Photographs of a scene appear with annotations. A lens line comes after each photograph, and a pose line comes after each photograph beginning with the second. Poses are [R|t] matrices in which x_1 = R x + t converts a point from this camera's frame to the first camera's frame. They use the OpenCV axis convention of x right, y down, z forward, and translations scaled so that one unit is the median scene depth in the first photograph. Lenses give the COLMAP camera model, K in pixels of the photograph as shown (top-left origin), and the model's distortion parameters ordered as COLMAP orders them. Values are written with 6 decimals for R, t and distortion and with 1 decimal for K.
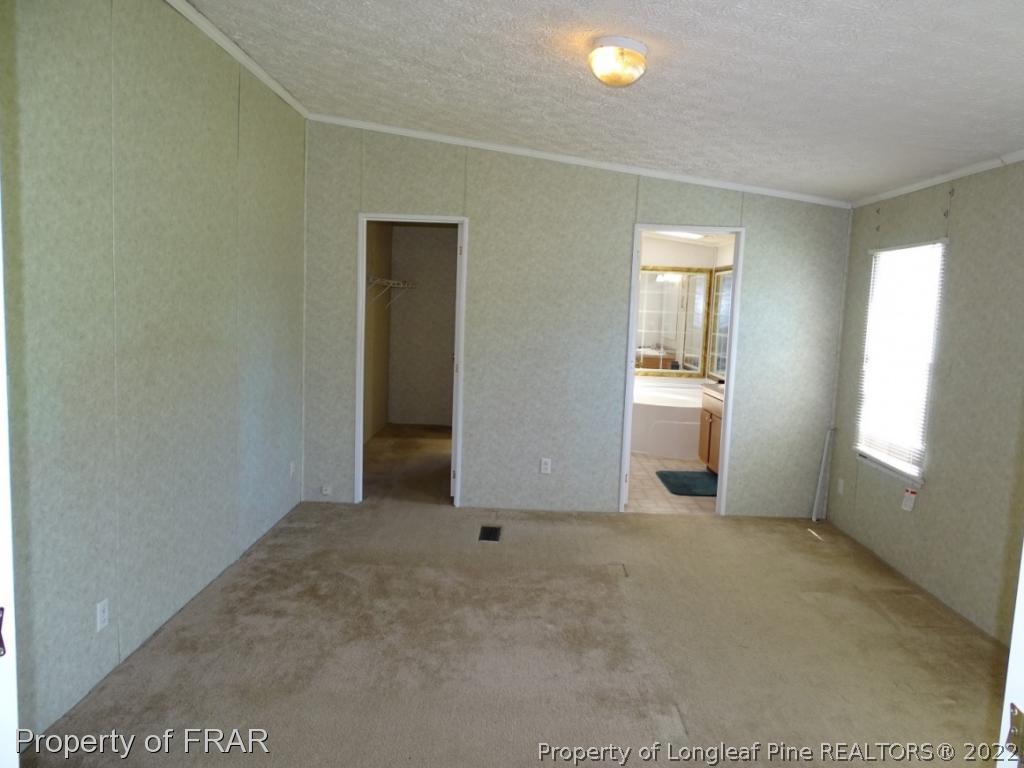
lens RADIAL K [[736.4, 0, 508.5], [0, 736.4, 383.4], [0, 0, 1]] dist [-0.008821, 0.008750]
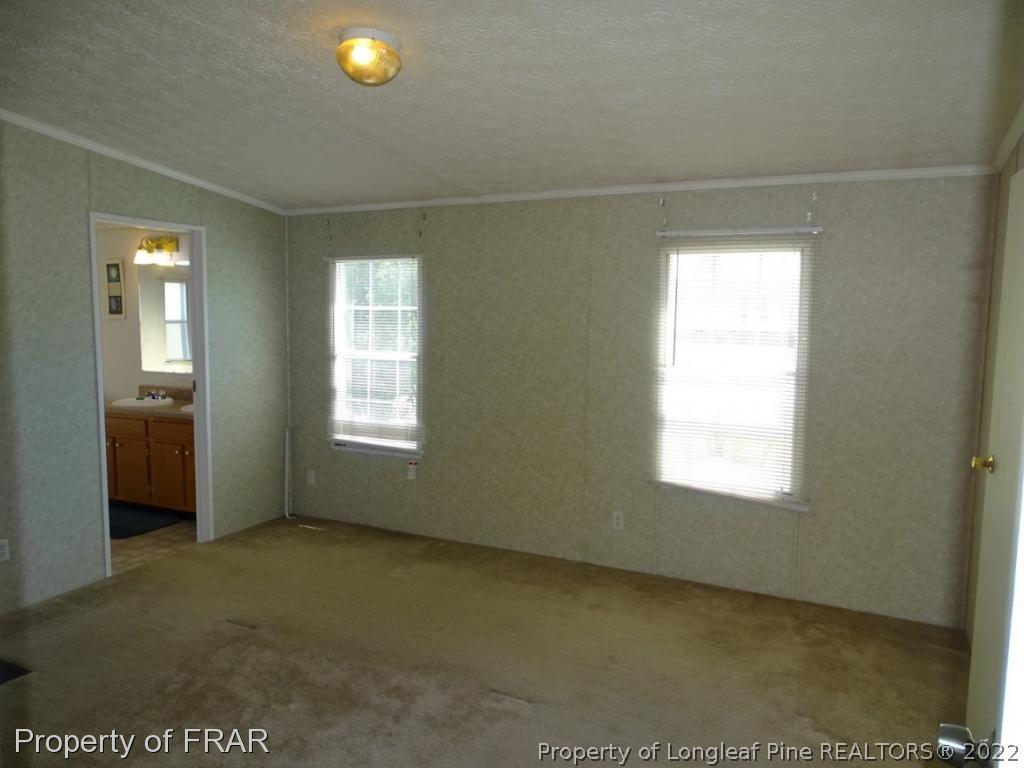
lens RADIAL K [[736.4, 0, 509.1], [0, 736.4, 384.5], [0, 0, 1]] dist [-0.008821, 0.008750]
pose [[0.415728, -0.119783, 0.901566, -0.374640], [0.106536, 0.990878, 0.082523, -0.051718], [-0.903228, 0.061742, 0.424697, 0.277741]]
